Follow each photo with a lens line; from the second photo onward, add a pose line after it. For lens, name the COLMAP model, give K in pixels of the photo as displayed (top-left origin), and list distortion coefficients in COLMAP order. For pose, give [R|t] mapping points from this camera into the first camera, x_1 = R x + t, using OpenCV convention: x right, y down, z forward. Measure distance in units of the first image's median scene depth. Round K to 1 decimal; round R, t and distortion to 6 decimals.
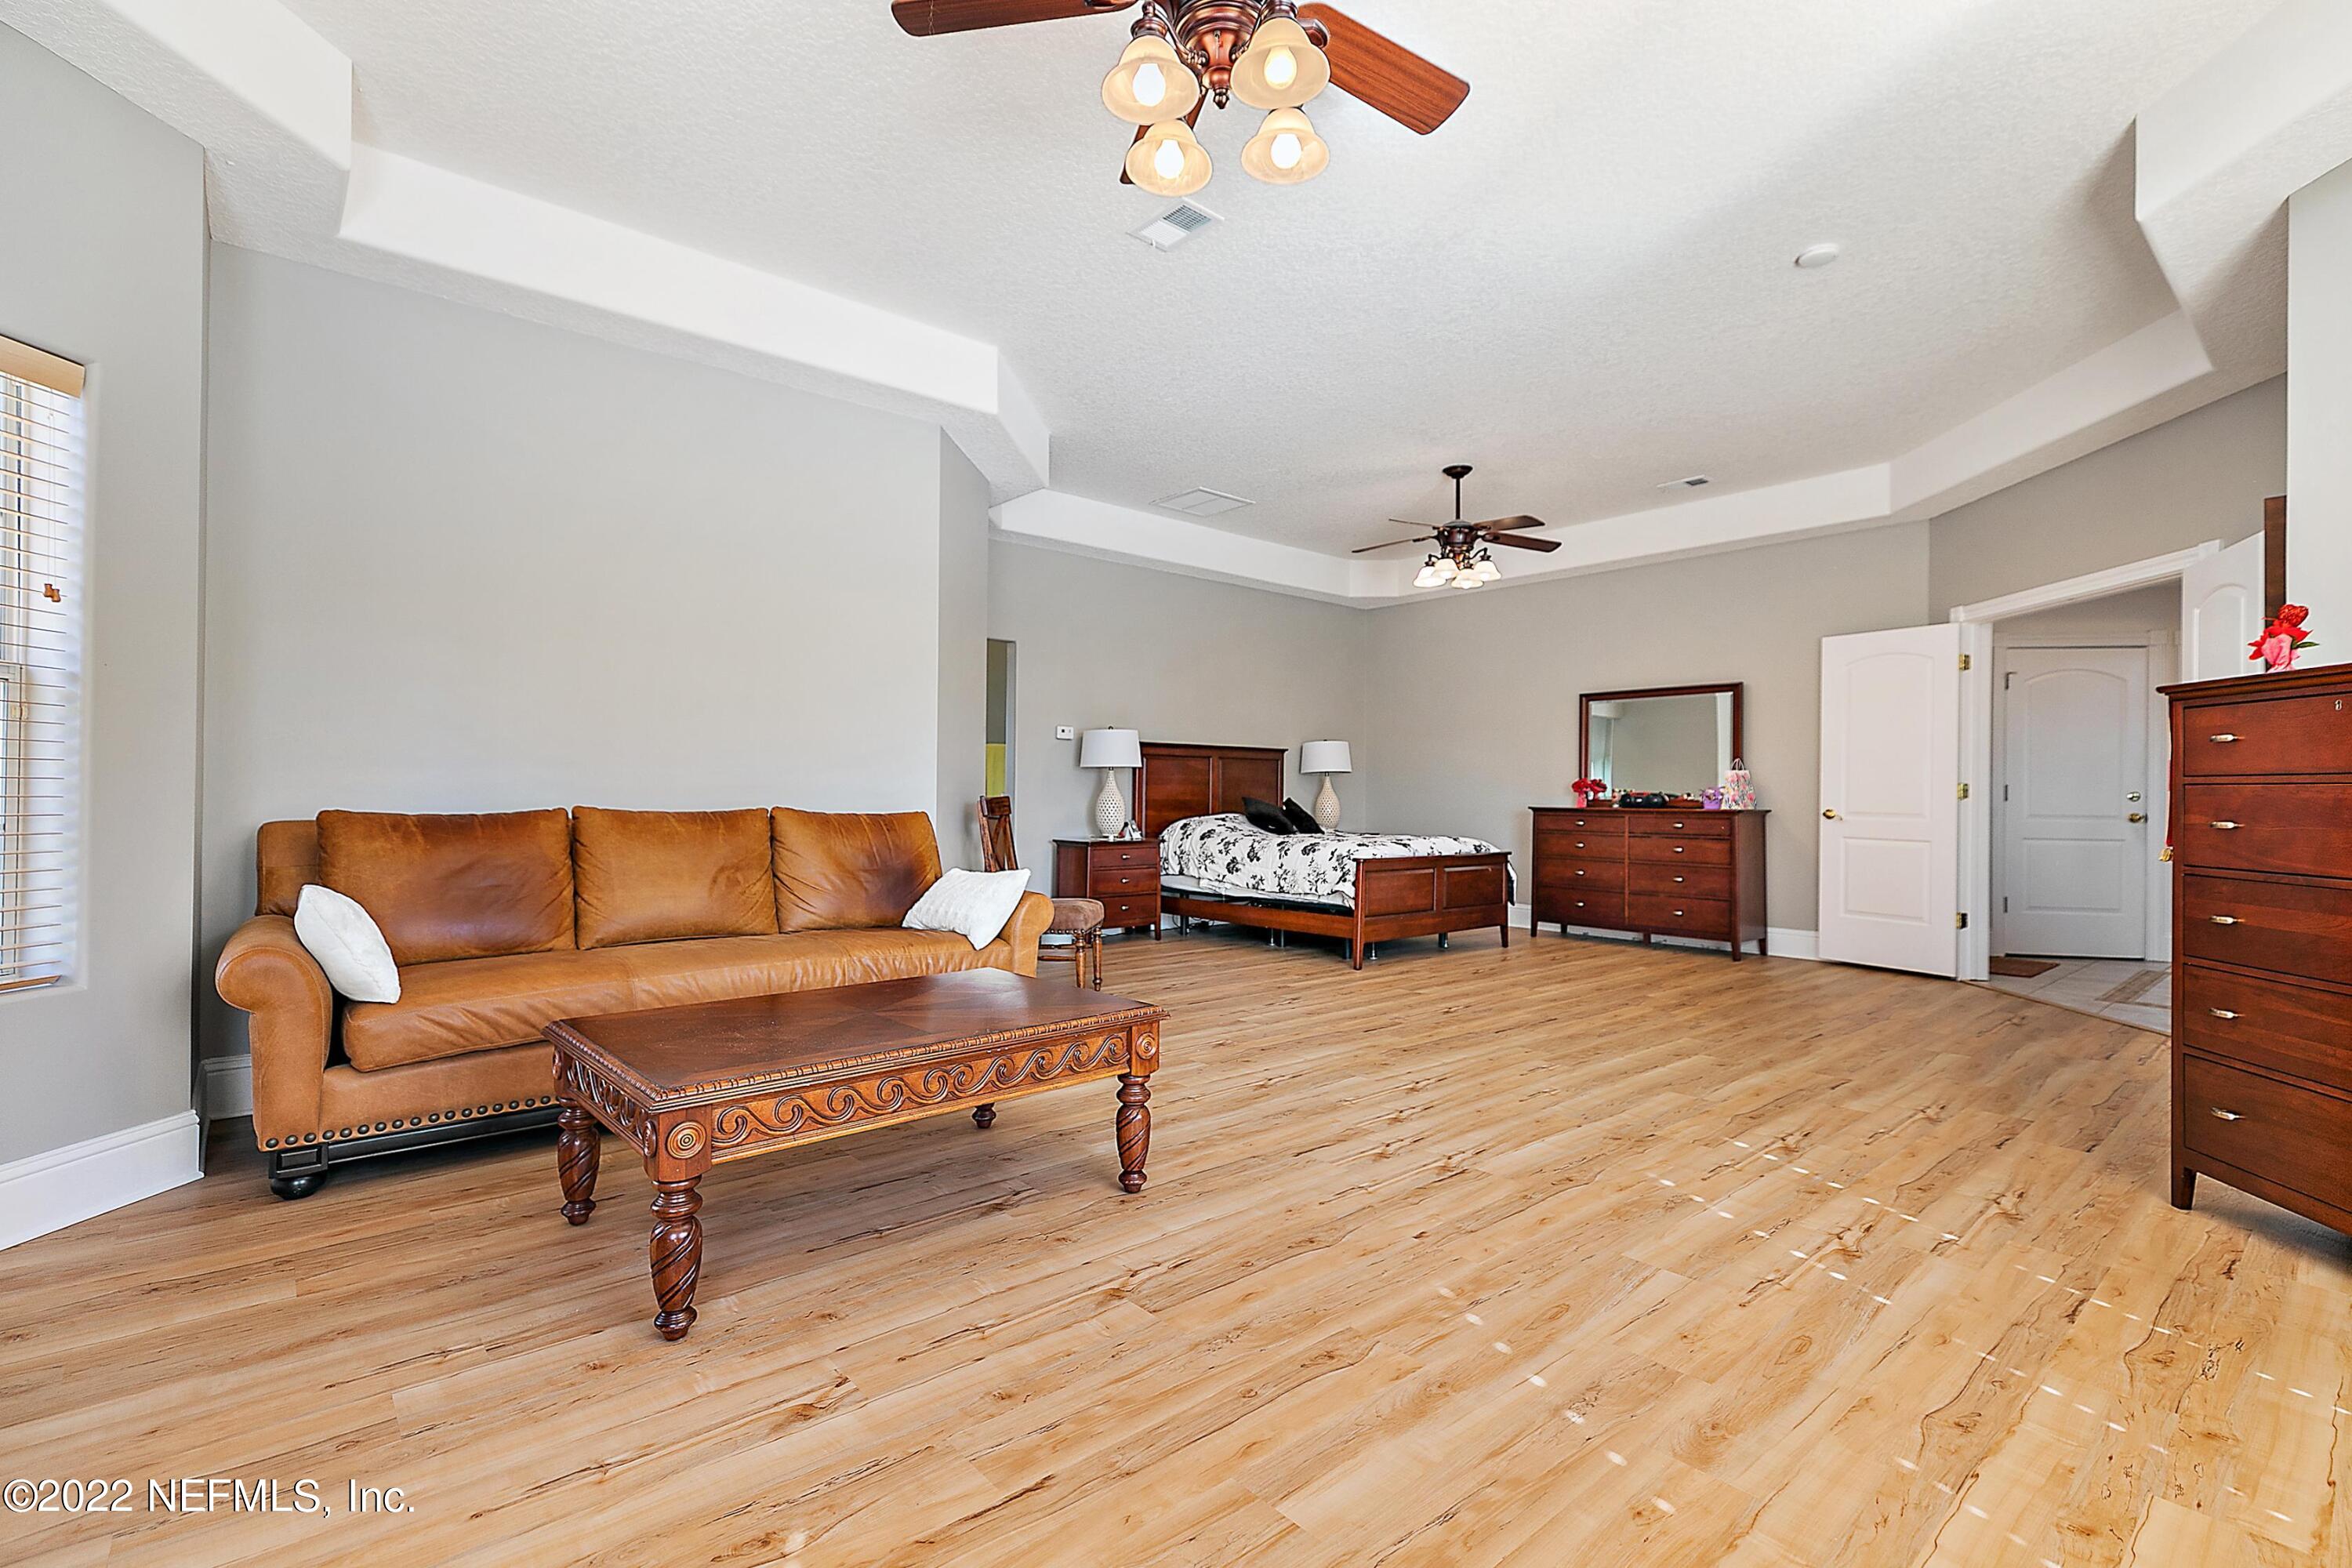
lens RADIAL K [[1075.3, 0, 1176.5], [0, 1075.3, 787.9], [0, 0, 1]] dist [-0.000632, -0.000079]
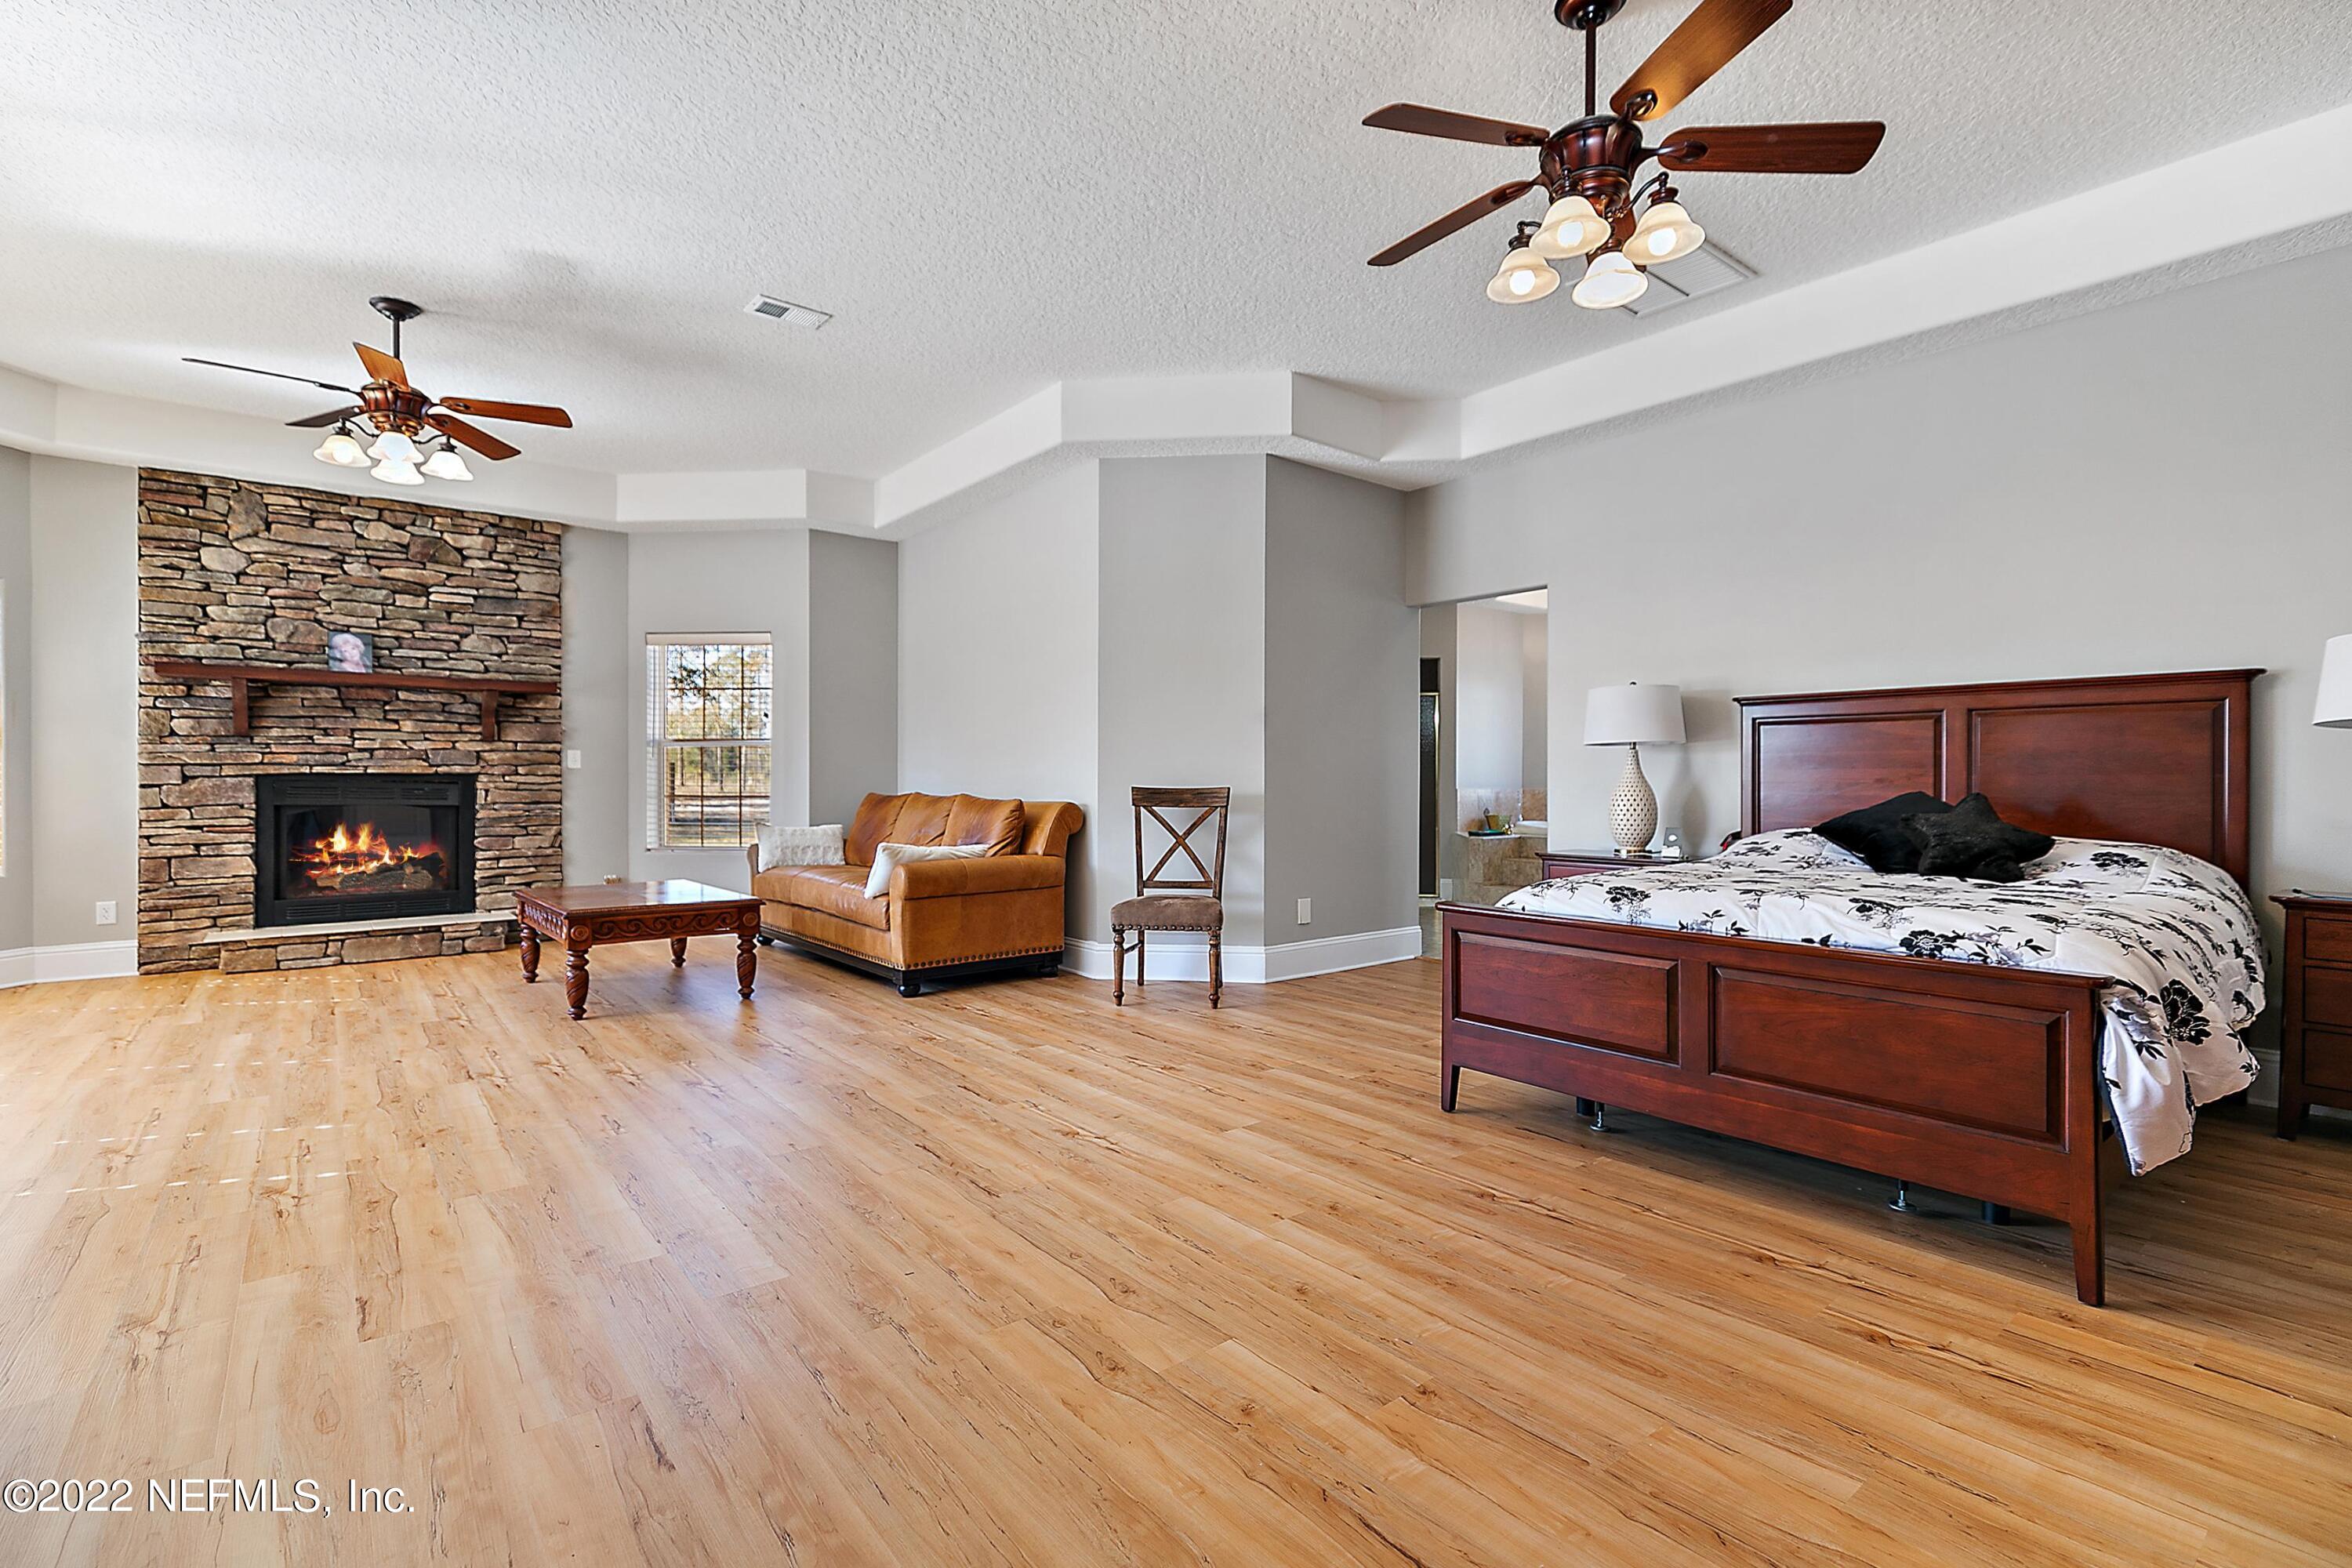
lens RADIAL K [[1075.6, 0, 1176.9], [0, 1075.6, 782.4], [0, 0, 1]] dist [0.000211, 0.000304]
pose [[-0.037098, -0.001656, -0.999310, 1.336212], [0.001697, 0.999997, -0.001721, 0.011145], [0.999310, -0.001760, -0.037095, 1.671181]]
